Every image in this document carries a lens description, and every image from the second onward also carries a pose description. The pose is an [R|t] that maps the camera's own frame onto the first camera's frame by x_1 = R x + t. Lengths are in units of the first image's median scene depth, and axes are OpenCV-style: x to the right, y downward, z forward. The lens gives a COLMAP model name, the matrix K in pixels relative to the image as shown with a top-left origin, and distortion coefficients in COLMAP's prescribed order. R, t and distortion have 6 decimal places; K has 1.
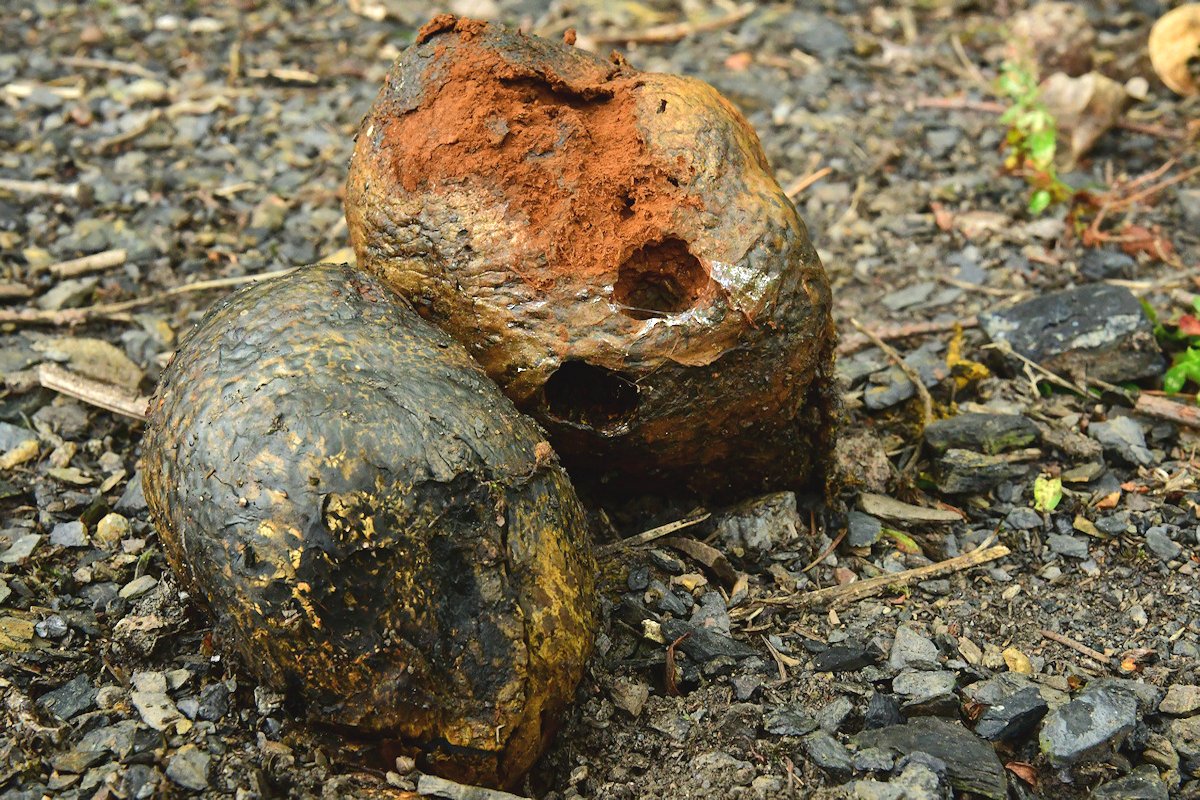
lens RADIAL K [[1973.6, 0, 595.2], [0, 1973.6, 395.8], [0, 0, 1]] dist [-0.010702, 0.000000]
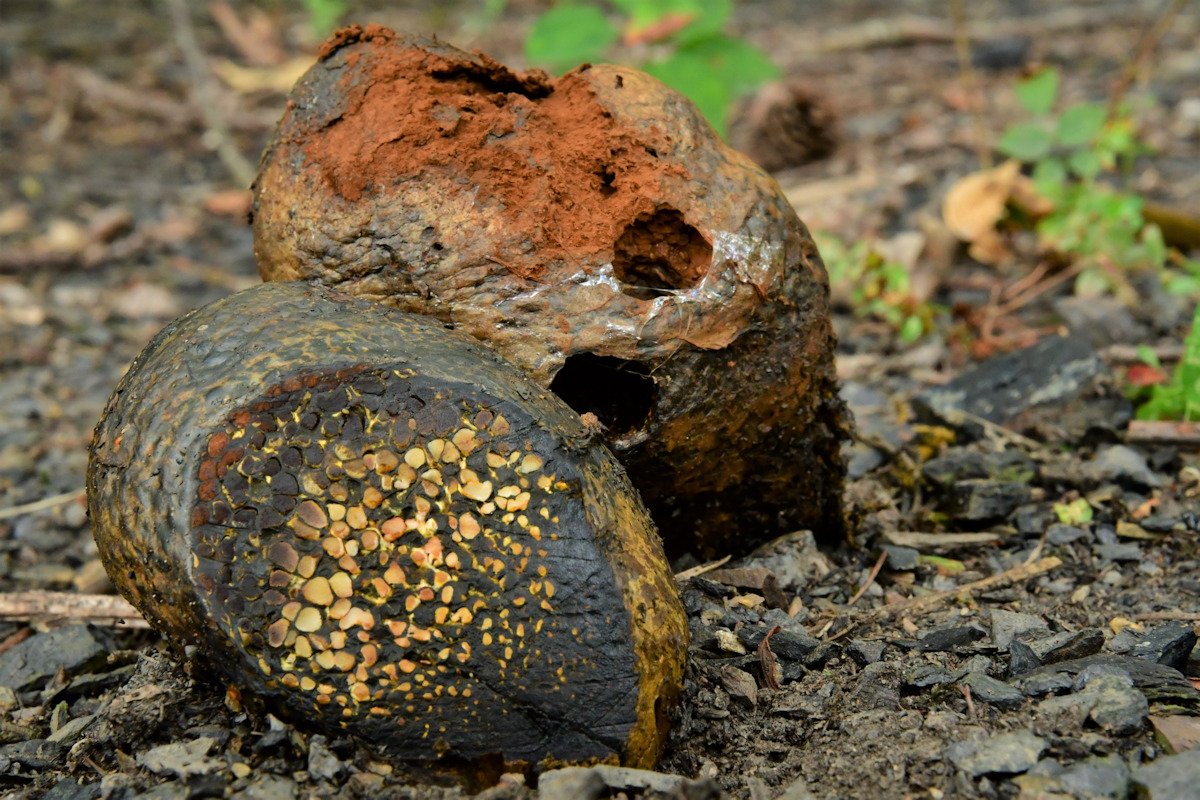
lens RADIAL K [[2459.8, 0, 597.5], [0, 2459.8, 393.9], [0, 0, 1]] dist [0.012112, 0.000000]
pose [[0.969890, -0.121807, 0.210895, -0.230322], [0.169168, 0.959893, -0.223579, 0.238555], [-0.175203, 0.252524, 0.951596, -0.018934]]
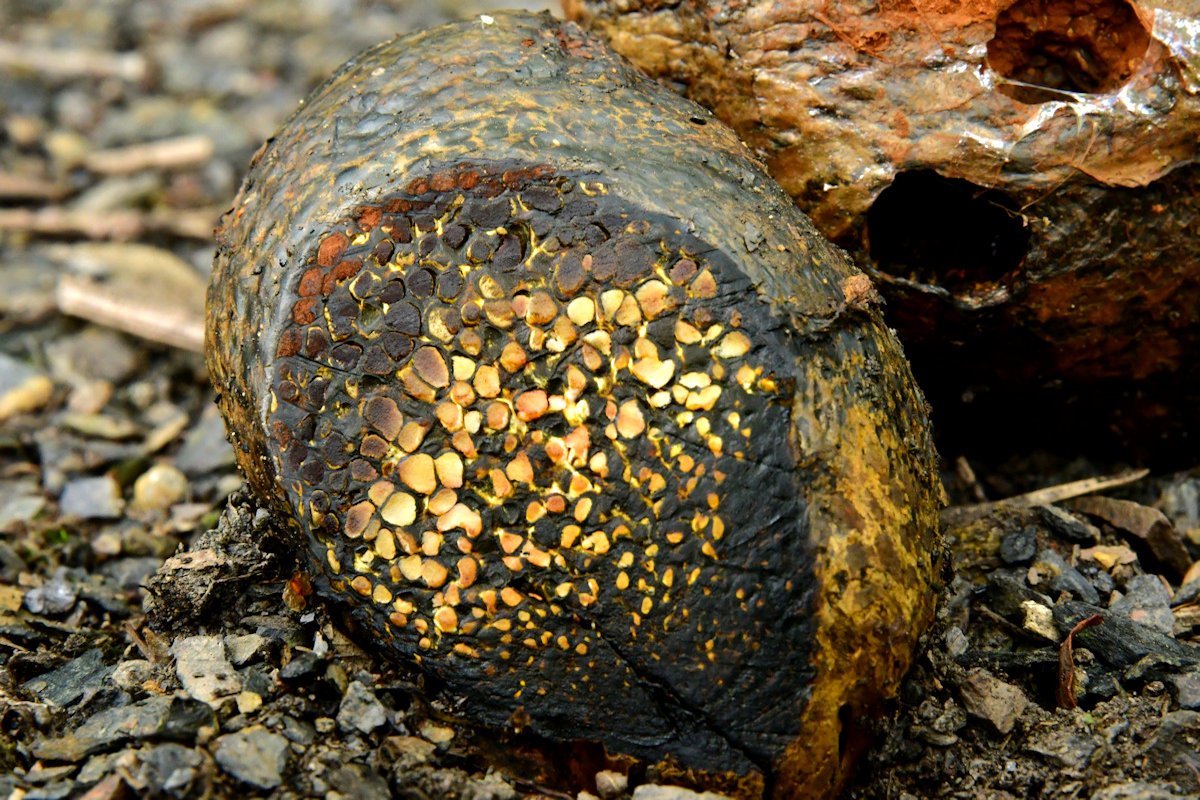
lens RADIAL K [[3325.5, 0, 590.4], [0, 3325.5, 409.8], [0, 0, 1]] dist [0.068350, 0.000000]
pose [[0.991473, 0.022701, -0.128323, 0.021987], [-0.033913, 0.995729, -0.085876, 0.143848], [0.125825, 0.089495, 0.988007, -0.005342]]
